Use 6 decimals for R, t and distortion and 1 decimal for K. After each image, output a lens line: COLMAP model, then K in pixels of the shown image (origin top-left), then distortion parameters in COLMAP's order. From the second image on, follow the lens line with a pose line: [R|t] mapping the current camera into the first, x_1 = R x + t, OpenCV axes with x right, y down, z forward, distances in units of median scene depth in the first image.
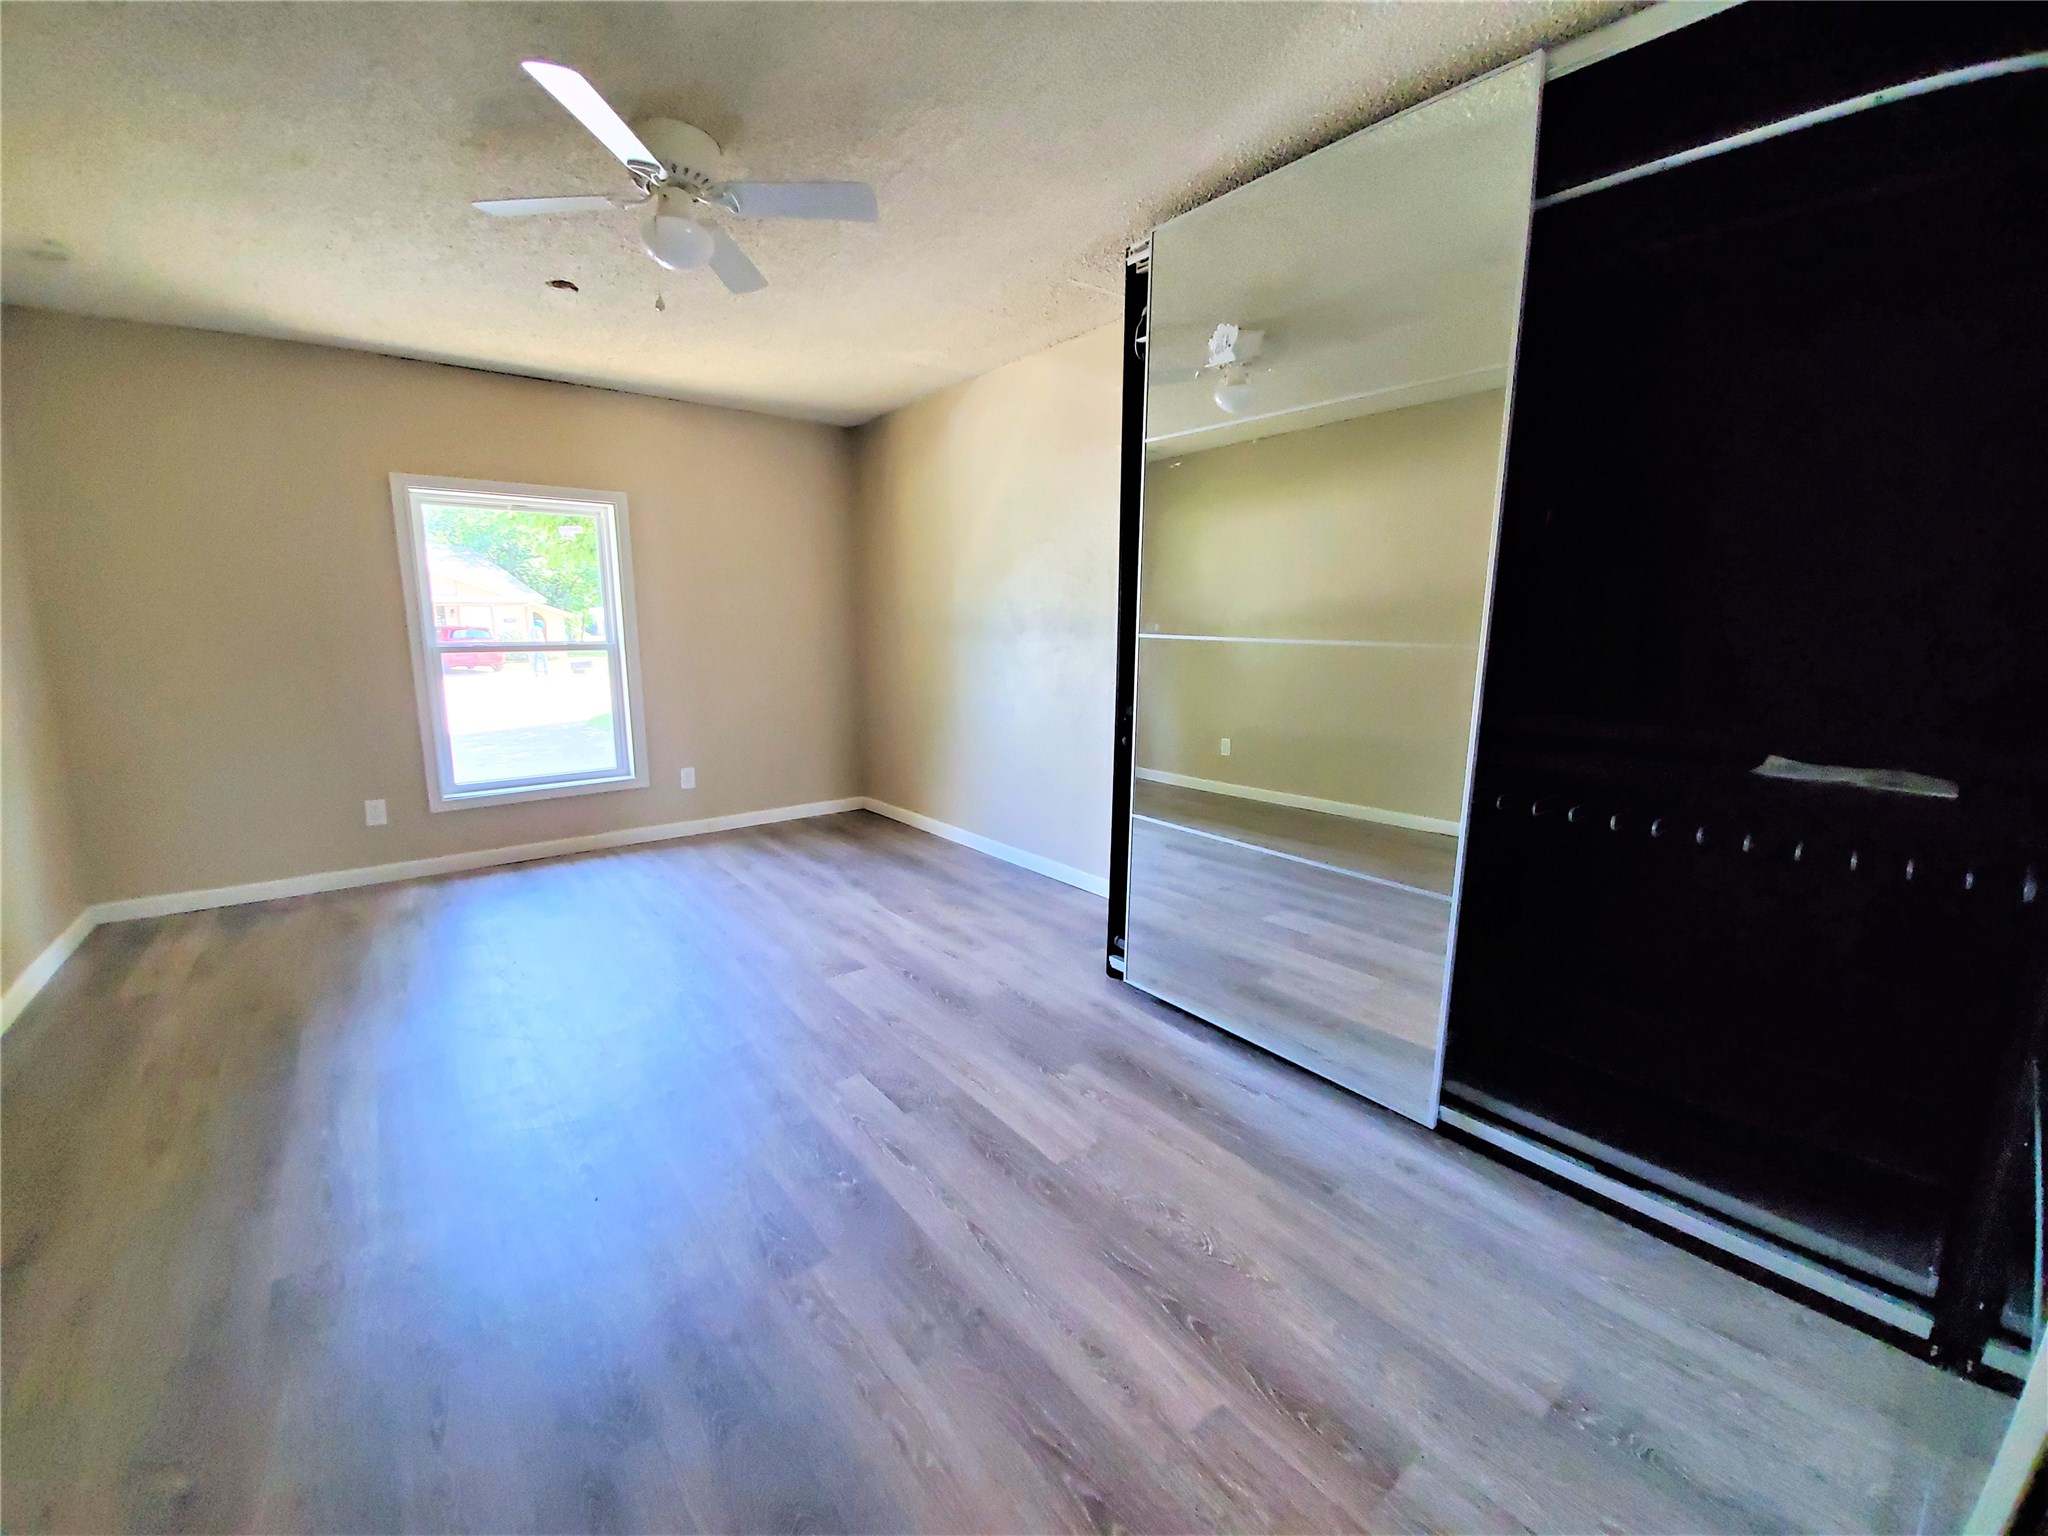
lens RADIAL K [[803.3, 0, 1004.0], [0, 803.3, 757.9], [0, 0, 1]] dist [-0.001433, -0.010953]
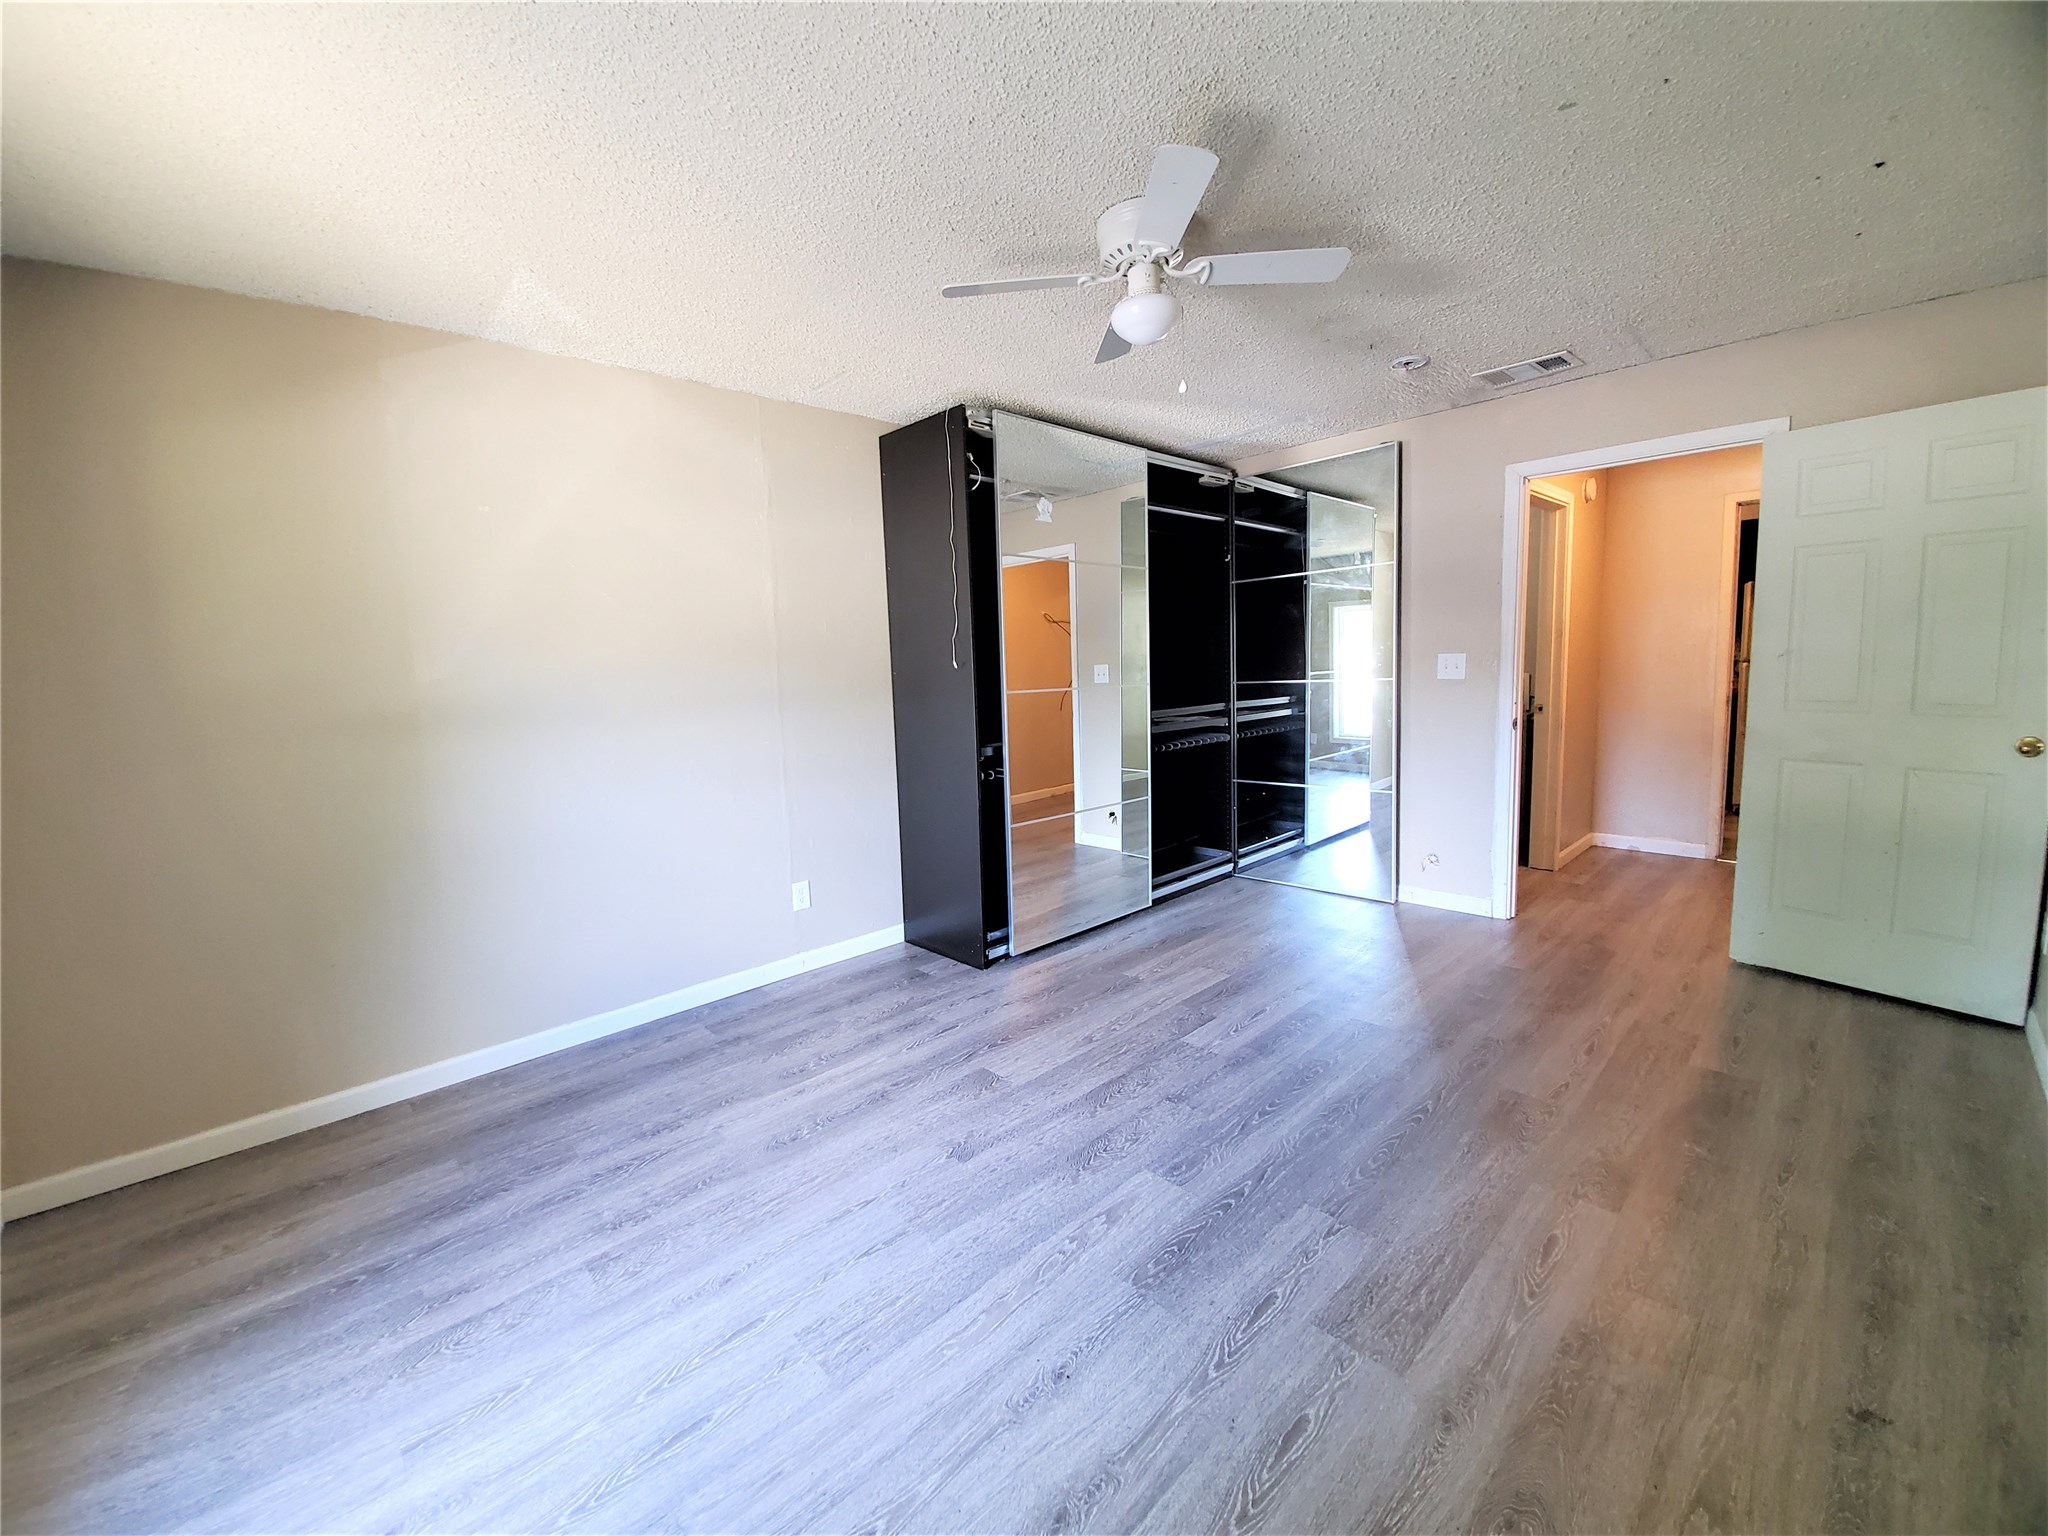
lens RADIAL K [[803.3, 0, 1004.0], [0, 803.3, 757.9], [0, 0, 1]] dist [-0.001433, -0.010953]
pose [[-0.078793, -0.115012, 0.990234, -0.988420], [0.203161, 0.970624, 0.128900, -0.183625], [-0.975970, 0.211334, -0.053112, 0.910363]]
